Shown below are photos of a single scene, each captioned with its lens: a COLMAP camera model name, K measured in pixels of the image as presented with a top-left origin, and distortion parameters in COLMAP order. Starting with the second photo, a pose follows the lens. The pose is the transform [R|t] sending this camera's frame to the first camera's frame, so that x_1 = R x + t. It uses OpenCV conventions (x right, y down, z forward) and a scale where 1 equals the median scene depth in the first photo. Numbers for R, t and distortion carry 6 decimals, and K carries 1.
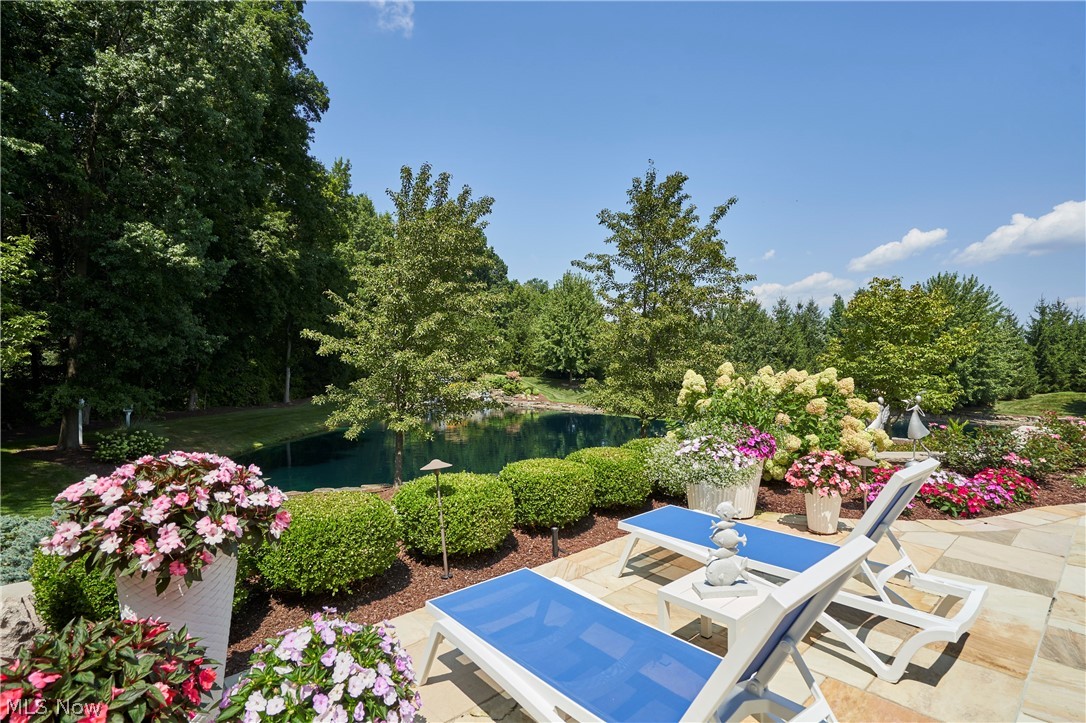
lens RADIAL K [[528.2, 0, 542.8], [0, 528.2, 363.3], [0, 0, 1]] dist [-0.000136, -0.000004]
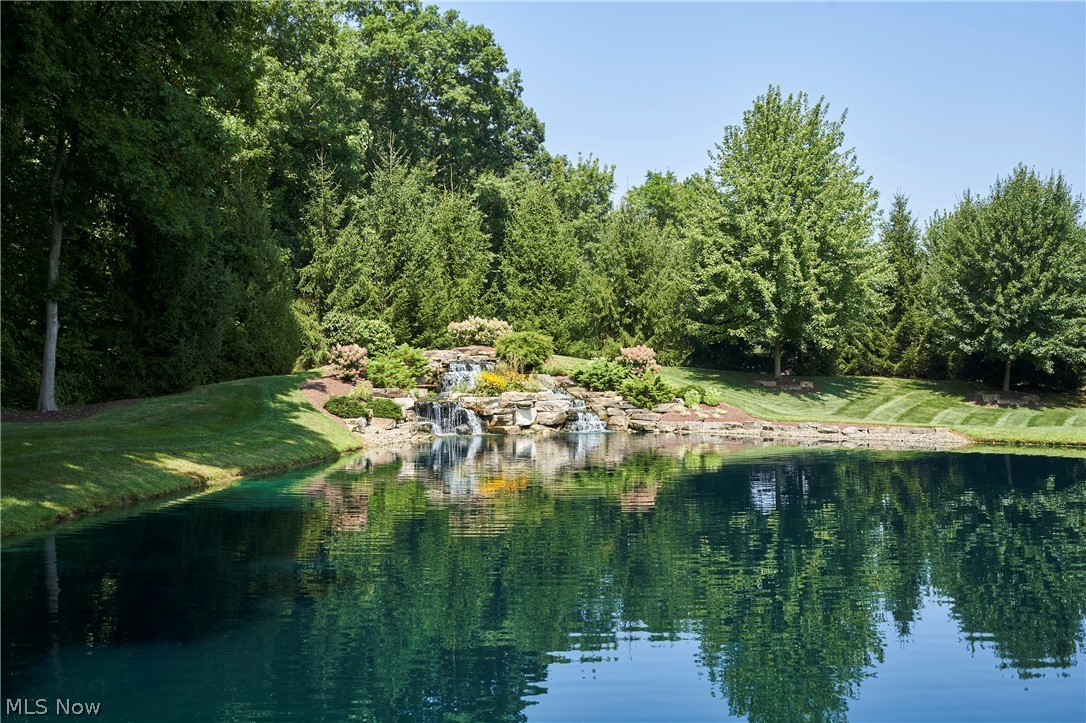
lens RADIAL K [[1040.8, 0, 542.9], [0, 1040.8, 360.3], [0, 0, 1]] dist [-0.006129, 0.000000]
pose [[0.999521, -0.002257, 0.030862, -0.155093], [0.003023, 0.999688, -0.024778, 0.046035], [-0.030796, 0.024859, 0.999217, 0.272743]]
